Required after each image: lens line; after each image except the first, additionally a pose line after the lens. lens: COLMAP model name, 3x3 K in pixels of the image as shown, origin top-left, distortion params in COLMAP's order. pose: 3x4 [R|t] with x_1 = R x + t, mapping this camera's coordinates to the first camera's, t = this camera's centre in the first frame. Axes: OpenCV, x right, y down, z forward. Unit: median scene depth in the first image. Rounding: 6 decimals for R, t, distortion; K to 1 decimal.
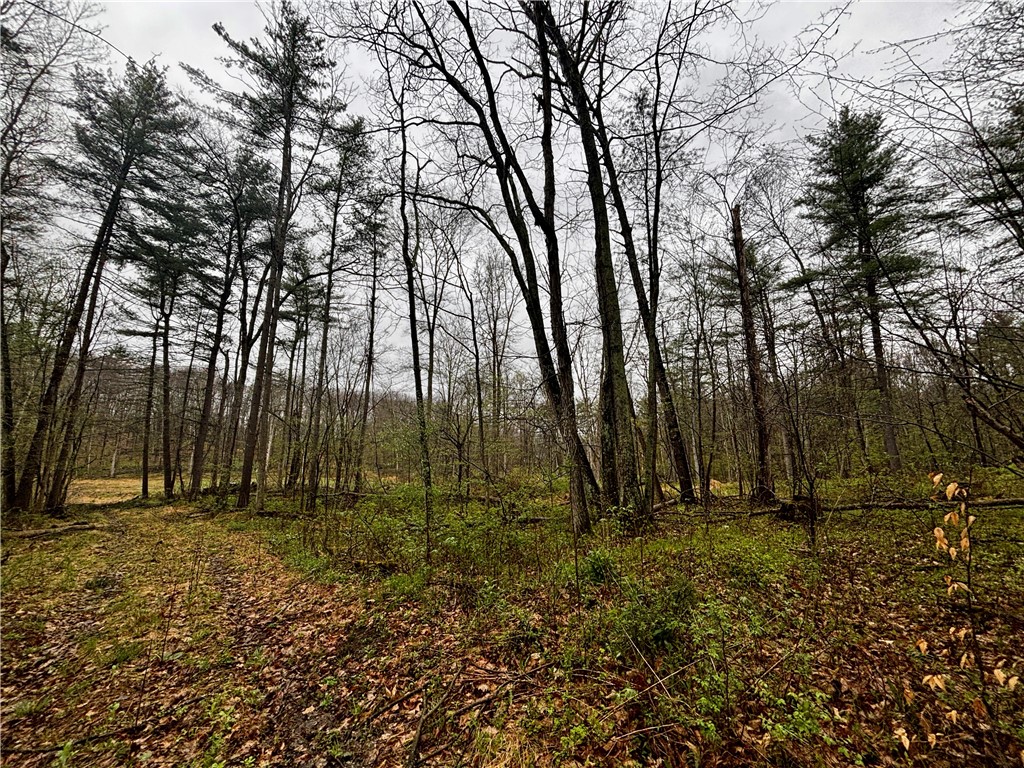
lens RADIAL K [[410.2, 0, 518.0], [0, 410.2, 381.8], [0, 0, 1]] dist [-0.009678, 0.003388]
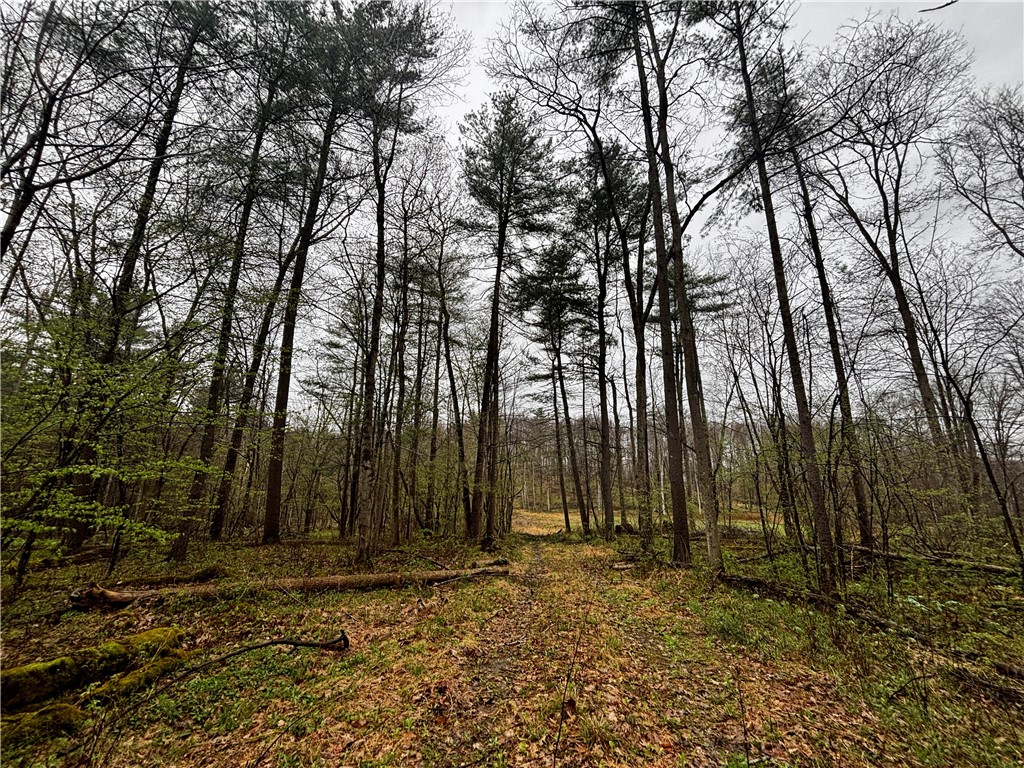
lens RADIAL K [[410.2, 0, 511.3], [0, 410.2, 382.5], [0, 0, 1]] dist [-0.009678, 0.003388]
pose [[0.649042, -0.195464, -0.735213, -0.217177], [0.124987, 0.980694, -0.150390, 0.065661], [0.750415, 0.005718, 0.660942, 0.257947]]
